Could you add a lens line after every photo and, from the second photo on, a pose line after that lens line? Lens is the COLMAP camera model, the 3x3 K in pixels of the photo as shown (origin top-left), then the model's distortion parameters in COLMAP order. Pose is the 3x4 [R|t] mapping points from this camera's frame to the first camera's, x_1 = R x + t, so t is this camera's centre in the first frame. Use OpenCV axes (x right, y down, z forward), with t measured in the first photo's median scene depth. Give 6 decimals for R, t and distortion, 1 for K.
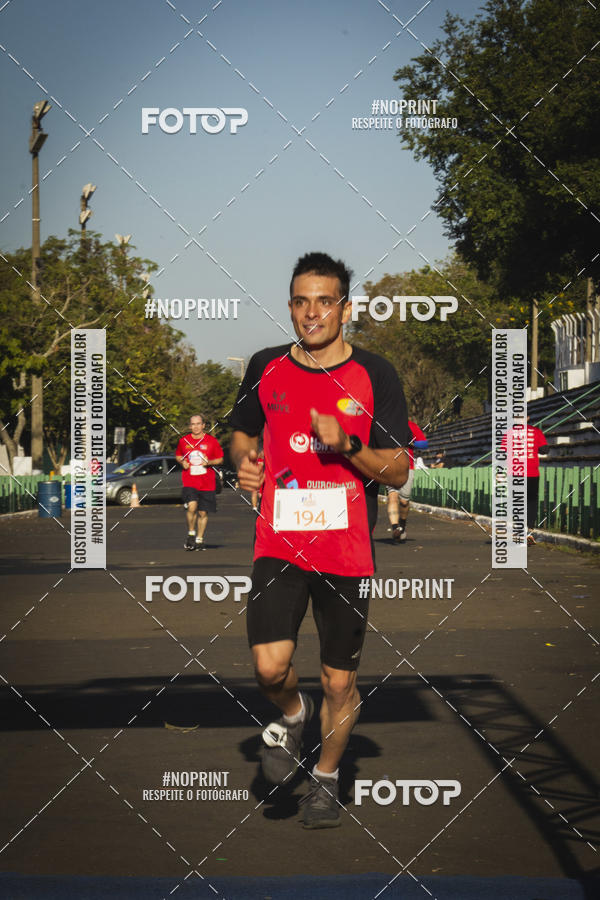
lens RADIAL K [[5878.6, 0, 266.5], [0, 5878.6, 480.9], [0, 0, 1]] dist [1.693053, 0.000000]
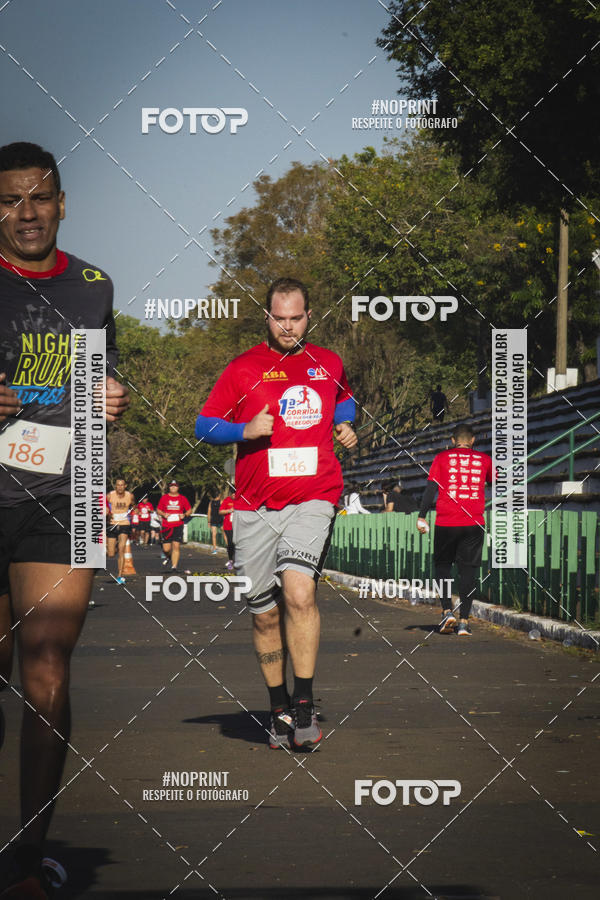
lens RADIAL K [[4491.8, 0, 302.6], [0, 4491.8, 455.1], [0, 0, 1]] dist [0.517309, 0.000000]
pose [[0.999540, 0.002858, 0.030196, 0.008223], [-0.002337, 0.999848, -0.017283, -0.000254], [-0.030241, 0.017205, 0.999395, 0.577092]]
